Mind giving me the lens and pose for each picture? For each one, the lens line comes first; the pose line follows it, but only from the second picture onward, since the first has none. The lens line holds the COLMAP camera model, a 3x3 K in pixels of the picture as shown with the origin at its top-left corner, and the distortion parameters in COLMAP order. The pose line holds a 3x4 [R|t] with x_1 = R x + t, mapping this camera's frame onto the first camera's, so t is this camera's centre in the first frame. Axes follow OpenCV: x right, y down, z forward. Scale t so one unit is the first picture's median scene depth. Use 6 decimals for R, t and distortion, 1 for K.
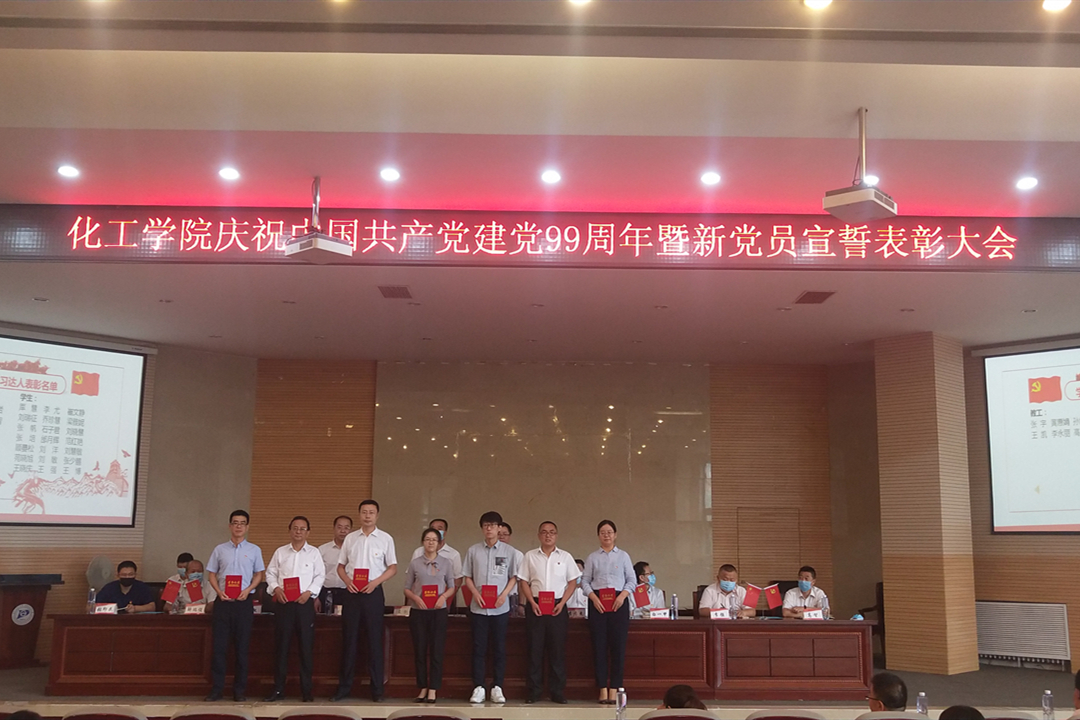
lens RADIAL K [[1033.1, 0, 540.0], [0, 1033.1, 360.0], [0, 0, 1]] dist [-0.001935, -0.023473]
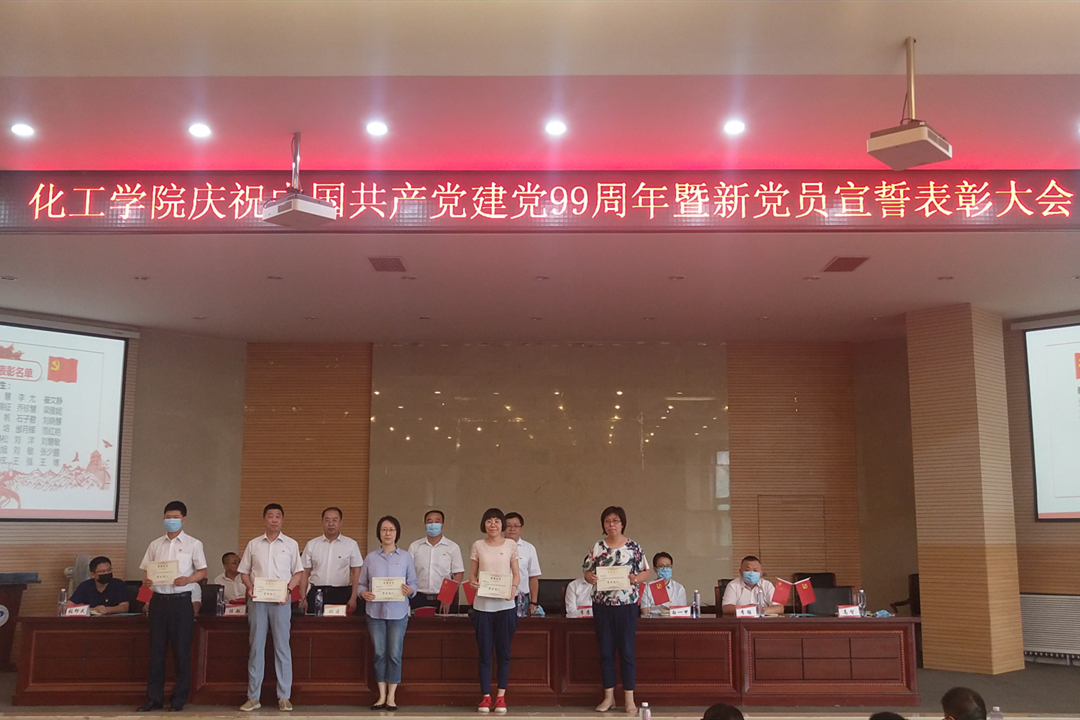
lens RADIAL K [[1030.4, 0, 519.8], [0, 1030.4, 360.0], [0, 0, 1]] dist [-0.012924, 0.010488]
pose [[0.999645, -0.012006, -0.023781, -0.001628], [0.012196, 0.999895, 0.007888, 0.014853], [0.023683, -0.008176, 0.999686, 0.091972]]
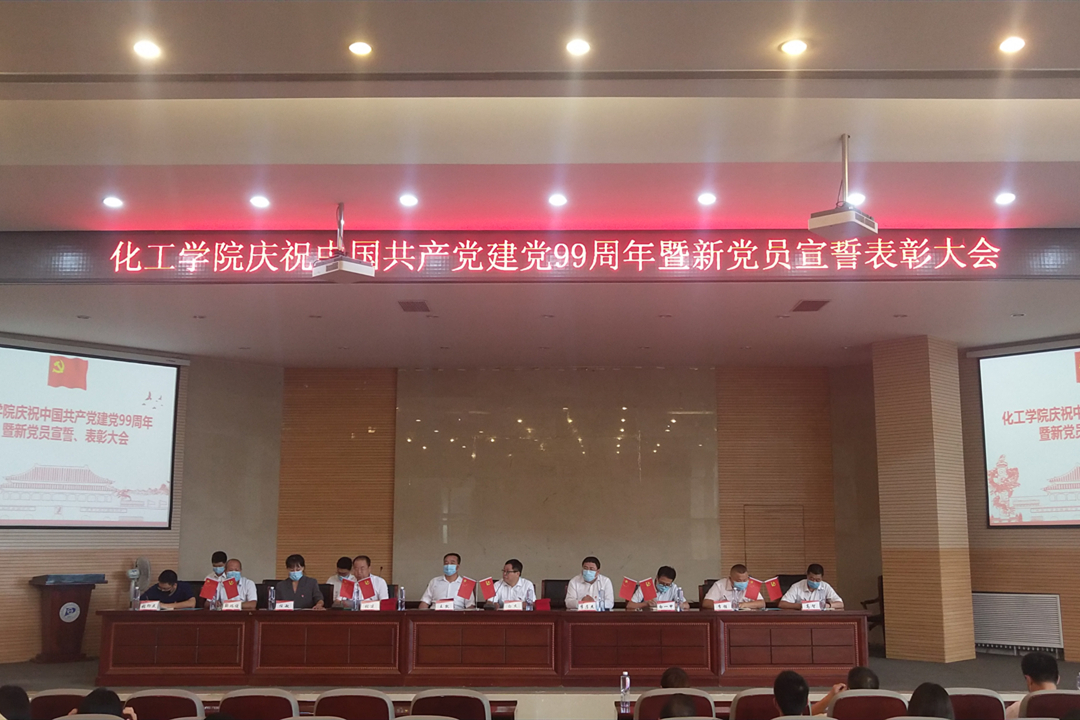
lens RADIAL K [[1033.1, 0, 540.0], [0, 1033.1, 360.0], [0, 0, 1]] dist [-0.001935, -0.023473]
pose [[0.999776, -0.012257, -0.017253, 0.007653], [0.012291, 0.999923, 0.001849, -0.011609], [0.017229, -0.002060, 0.999849, -0.066974]]
